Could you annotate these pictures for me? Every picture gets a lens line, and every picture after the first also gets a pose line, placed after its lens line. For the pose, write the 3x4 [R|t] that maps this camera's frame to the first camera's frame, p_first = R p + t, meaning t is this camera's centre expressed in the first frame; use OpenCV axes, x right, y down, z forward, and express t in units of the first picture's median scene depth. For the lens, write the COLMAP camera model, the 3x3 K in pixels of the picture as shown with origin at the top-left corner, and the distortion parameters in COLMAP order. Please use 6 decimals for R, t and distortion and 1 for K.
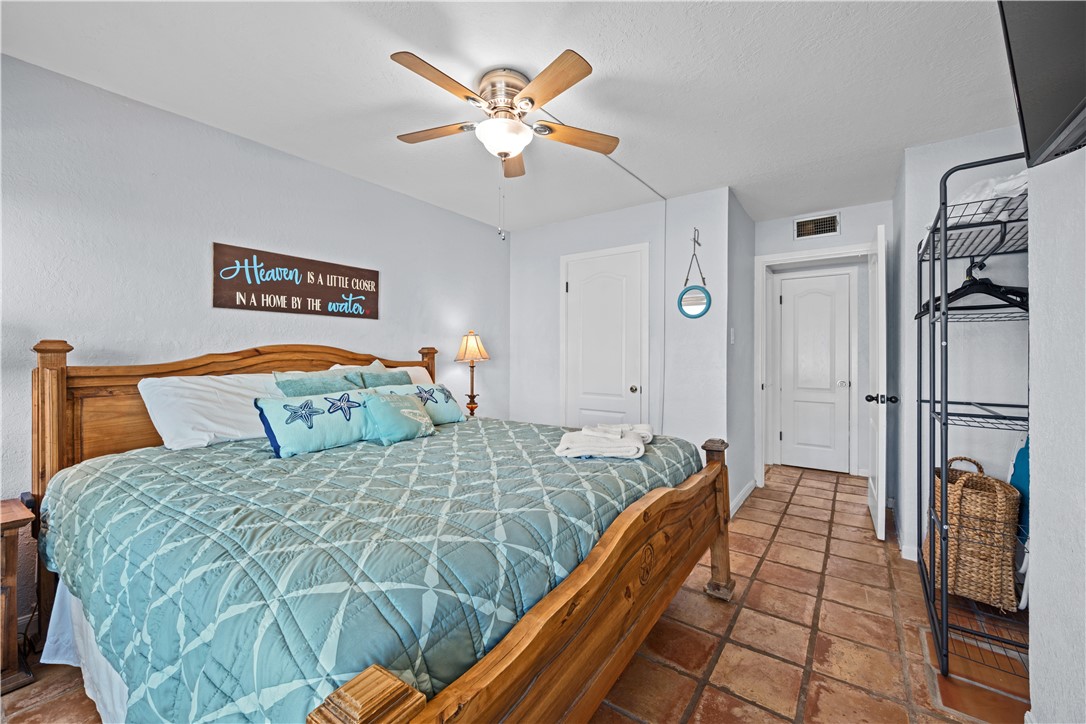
lens RADIAL K [[426.7, 0, 545.6], [0, 426.7, 363.1], [0, 0, 1]] dist [-0.000736, -0.000032]
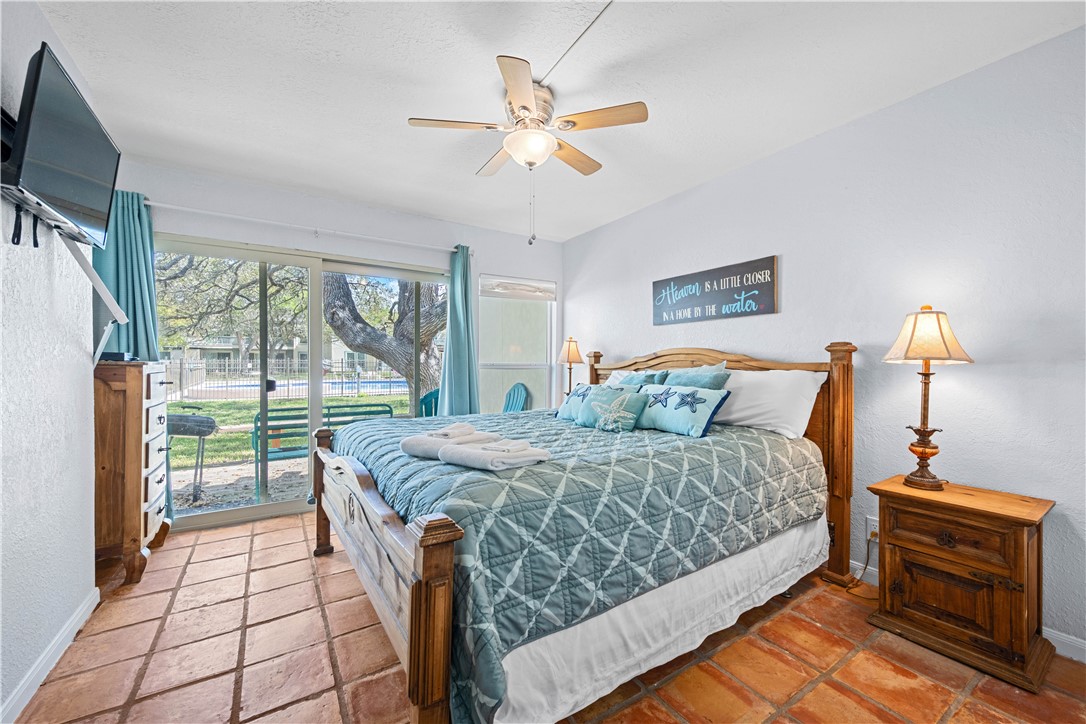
lens RADIAL K [[426.7, 0, 546.0], [0, 426.7, 359.7], [0, 0, 1]] dist [-0.000736, -0.000032]
pose [[-0.343082, 0.005043, -0.939292, 0.594884], [0.001978, 0.999987, 0.004646, -0.016545], [0.939304, -0.000264, -0.343087, 0.934023]]
